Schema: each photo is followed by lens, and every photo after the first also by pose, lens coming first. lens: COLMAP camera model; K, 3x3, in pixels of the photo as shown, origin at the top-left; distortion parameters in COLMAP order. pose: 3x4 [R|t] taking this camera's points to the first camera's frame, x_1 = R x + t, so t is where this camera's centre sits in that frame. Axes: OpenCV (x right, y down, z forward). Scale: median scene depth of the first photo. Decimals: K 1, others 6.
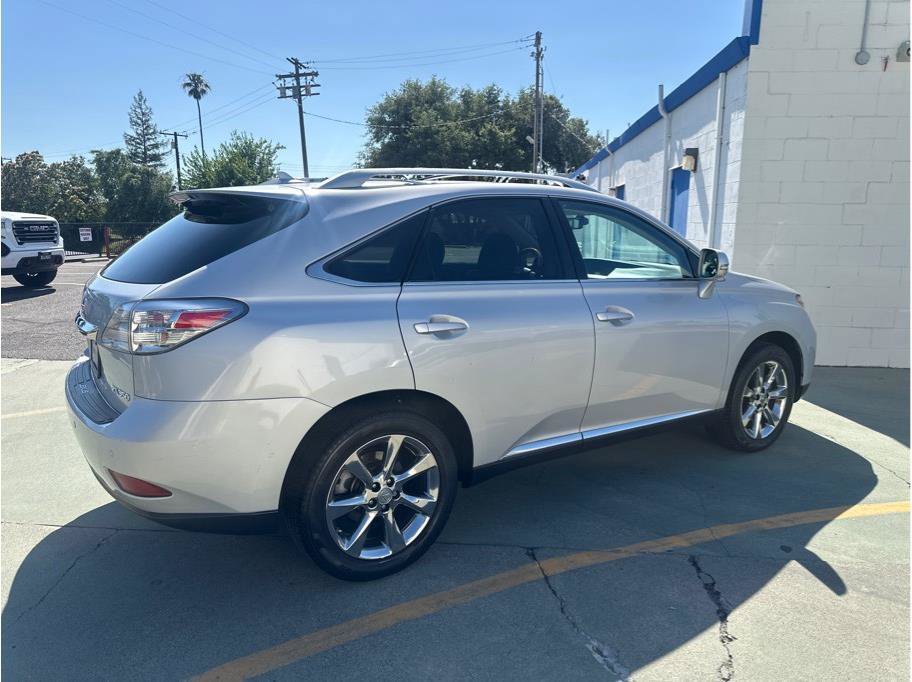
lens RADIAL K [[640.4, 0, 450.6], [0, 640.4, 340.6], [0, 0, 1]] dist [0.033618, -0.050384]
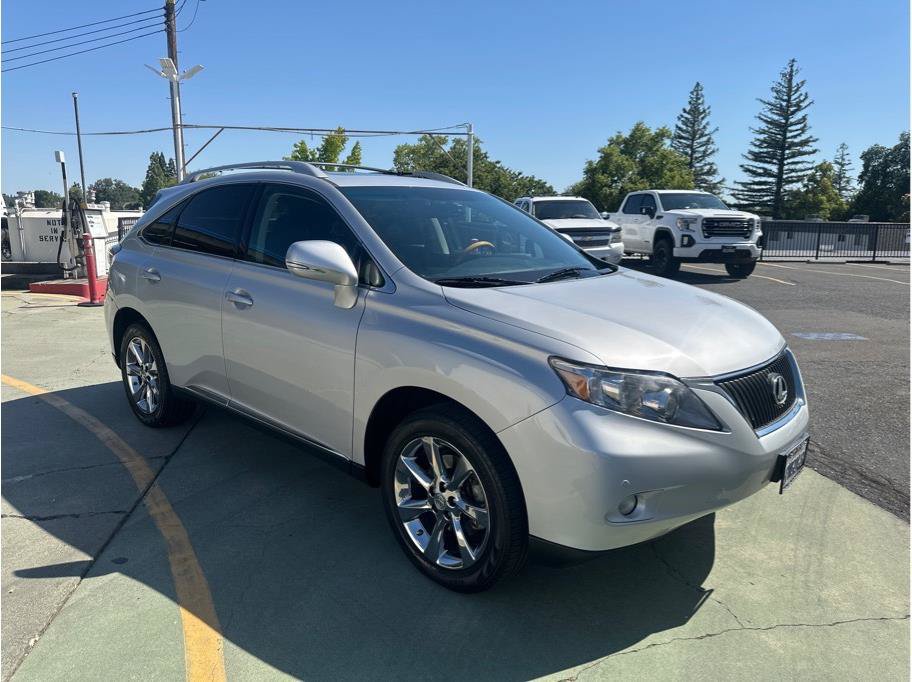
lens RADIAL K [[637.1, 0, 456.0], [0, 637.1, 341.0], [0, 0, 1]] dist [0.041295, -0.055283]
pose [[0.232147, 0.182227, -0.955459, 0.099314], [-0.185692, 0.972531, 0.140365, -0.013023], [0.954791, 0.144836, 0.259608, 0.078658]]
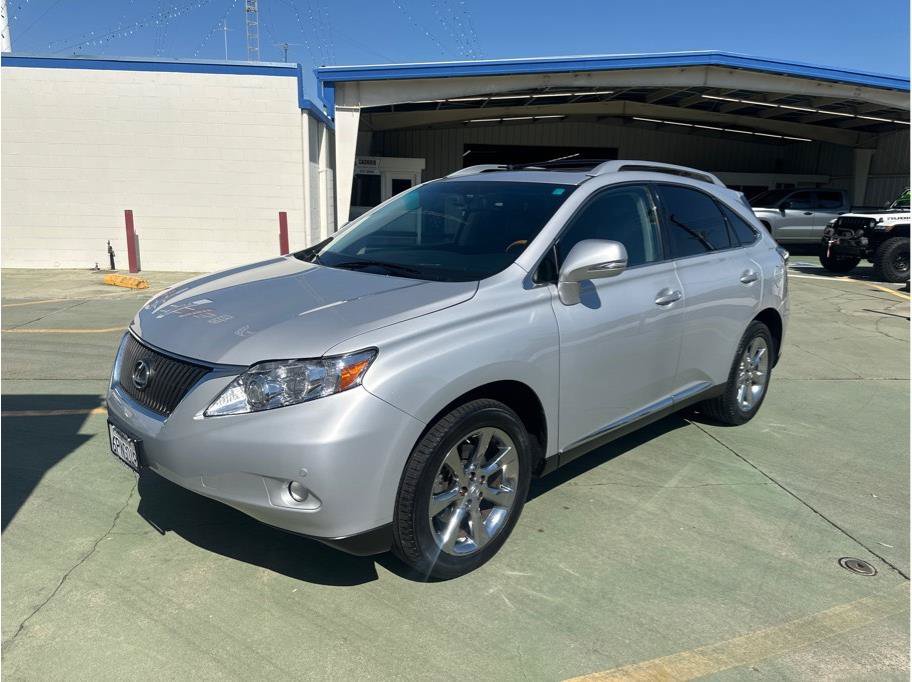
lens RADIAL K [[637.1, 0, 456.0], [0, 637.1, 341.0], [0, 0, 1]] dist [0.041295, -0.055283]
pose [[-0.982196, 0.000395, -0.187857, 0.039626], [-0.074165, 0.917952, 0.389698, -0.031866], [0.172598, 0.396692, -0.901579, 0.170232]]
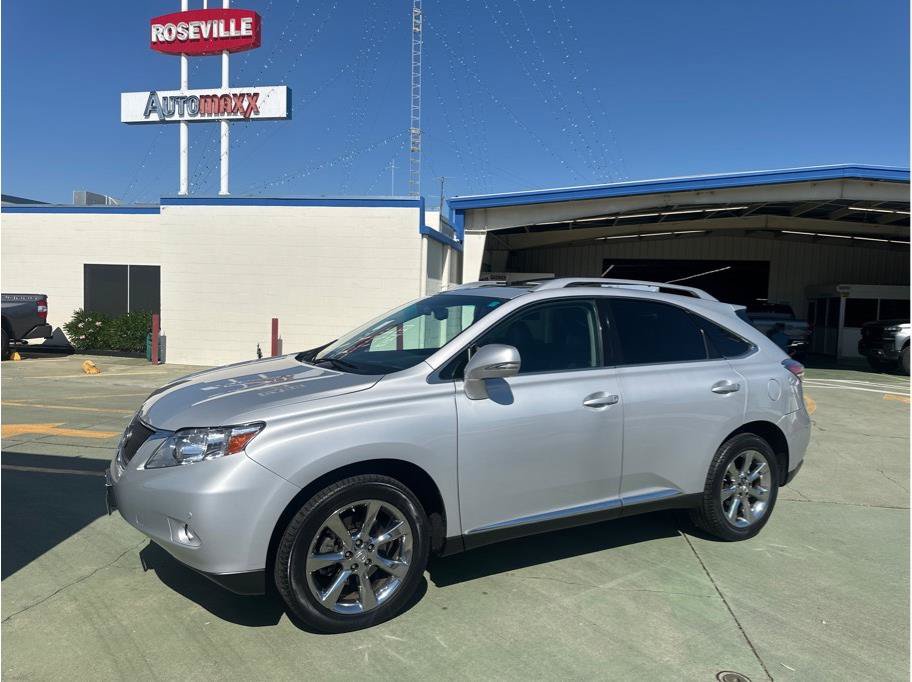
lens RADIAL K [[632.9, 0, 453.3], [0, 632.9, 338.7], [0, 0, 1]] dist [0.045913, -0.058159]
pose [[-0.996125, -0.048875, 0.073123, 0.014627], [-0.030301, 0.971190, 0.236372, -0.034950], [-0.082569, 0.233240, -0.968907, 0.181784]]
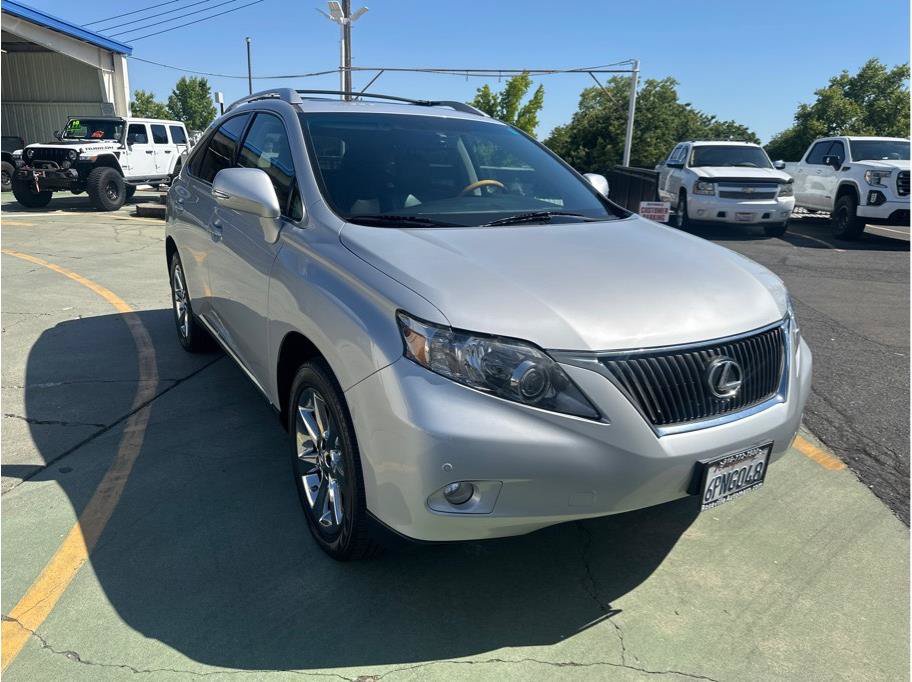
lens RADIAL K [[637.1, 0, 456.0], [0, 637.1, 341.0], [0, 0, 1]] dist [0.041295, -0.055283]
pose [[-0.046888, 0.263910, -0.963407, 0.094820], [-0.212849, 0.939678, 0.267769, -0.016133], [0.975959, 0.217615, 0.012113, 0.101066]]
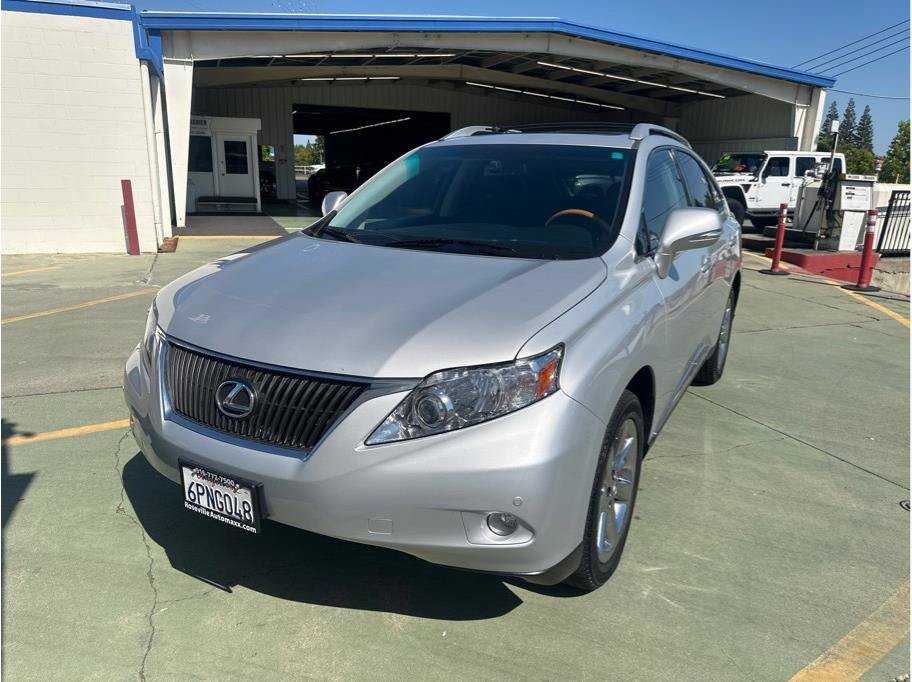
lens RADIAL K [[640.4, 0, 450.6], [0, 640.4, 340.6], [0, 0, 1]] dist [0.033618, -0.050384]
pose [[-0.895678, 0.080808, -0.437300, 0.060603], [-0.118124, 0.904794, 0.409138, -0.028267], [0.428728, 0.418111, -0.800859, 0.155805]]
